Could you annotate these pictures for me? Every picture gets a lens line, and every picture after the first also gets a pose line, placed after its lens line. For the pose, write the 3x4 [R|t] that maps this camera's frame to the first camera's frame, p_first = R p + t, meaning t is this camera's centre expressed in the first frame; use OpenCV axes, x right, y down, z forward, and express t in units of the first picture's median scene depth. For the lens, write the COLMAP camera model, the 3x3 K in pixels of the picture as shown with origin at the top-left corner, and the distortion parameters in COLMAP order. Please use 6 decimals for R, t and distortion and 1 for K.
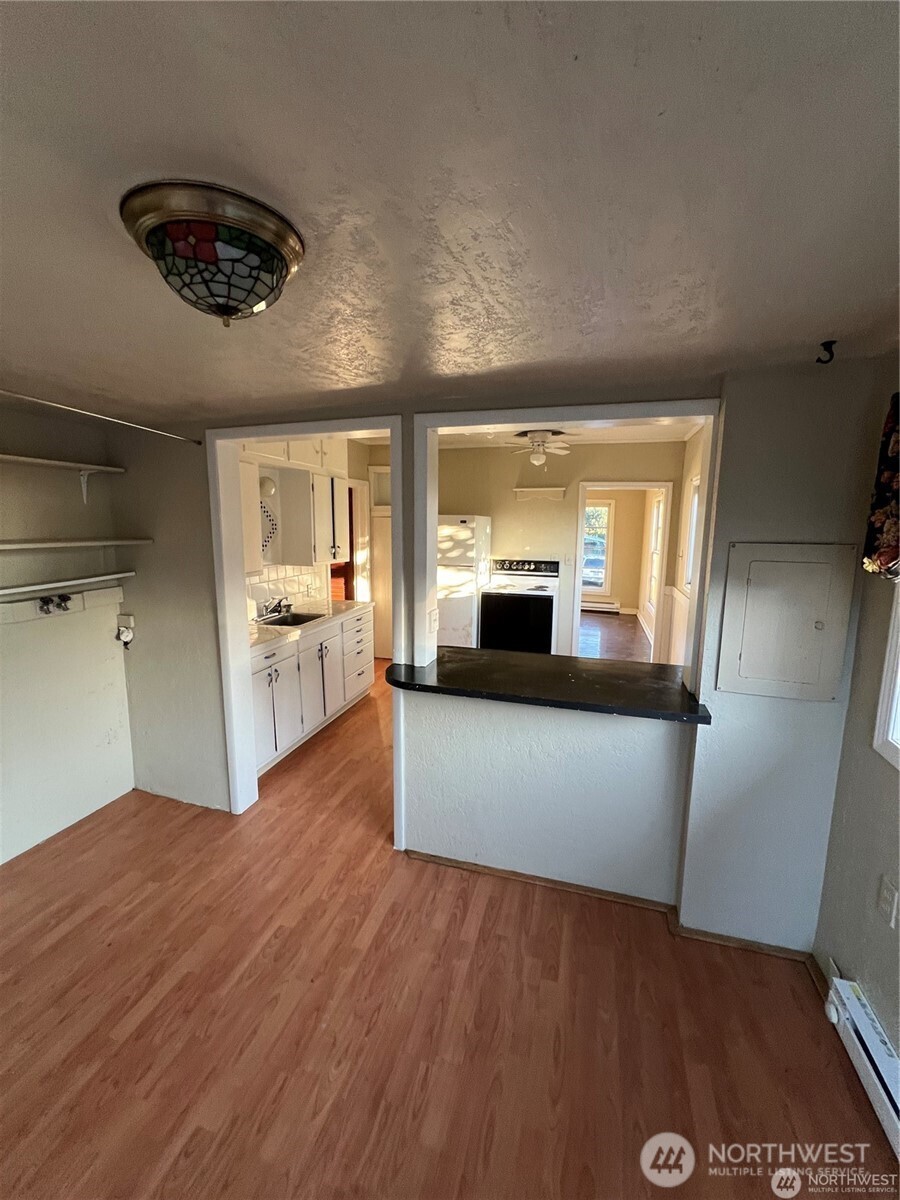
lens RADIAL K [[479.8, 0, 450.0], [0, 479.8, 600.0], [0, 0, 1]] dist [0.000347, 0.000174]
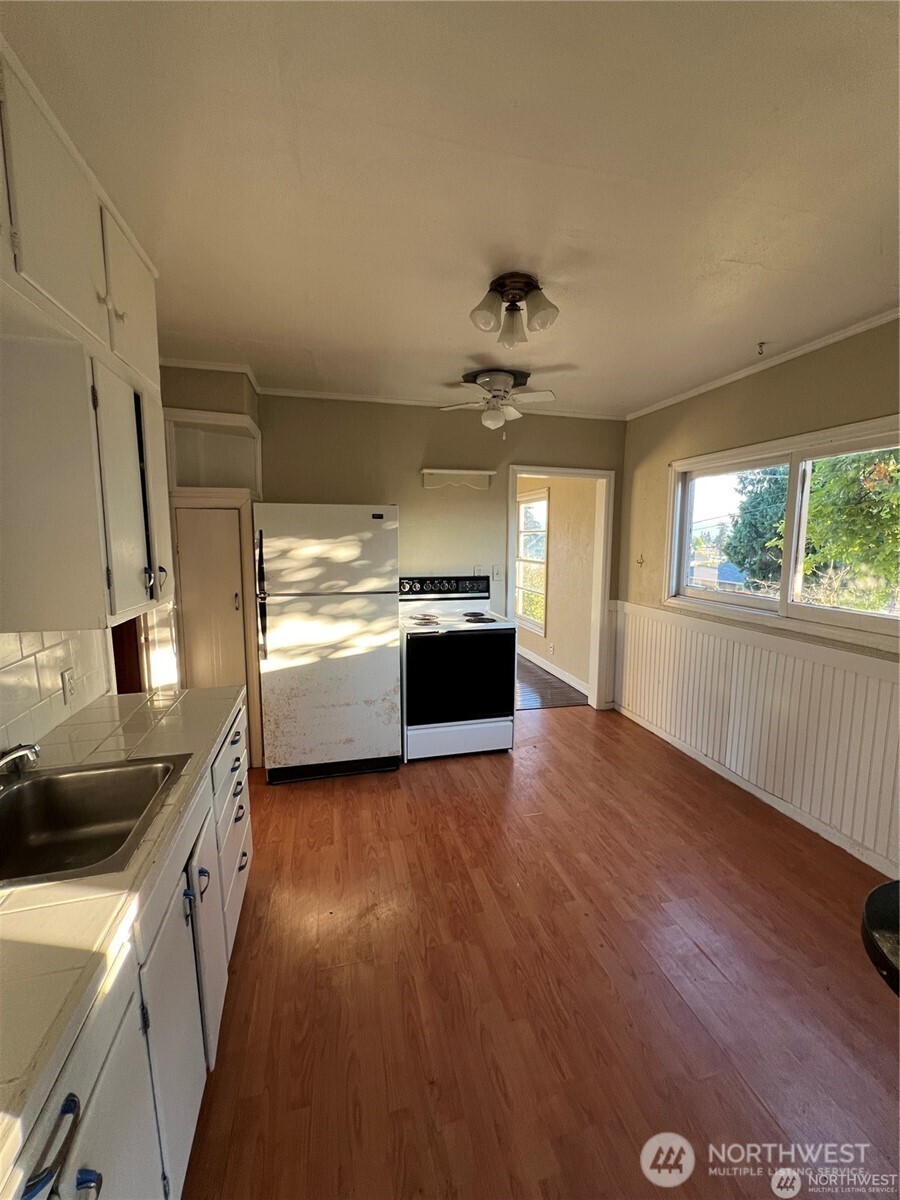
lens RADIAL K [[479.8, 0, 450.0], [0, 479.8, 600.0], [0, 0, 1]] dist [0.000347, 0.000174]
pose [[0.855900, -0.076267, 0.511486, -0.190818], [0.087908, 0.996128, 0.001431, -0.053658], [-0.509615, 0.043739, 0.859290, 0.441750]]
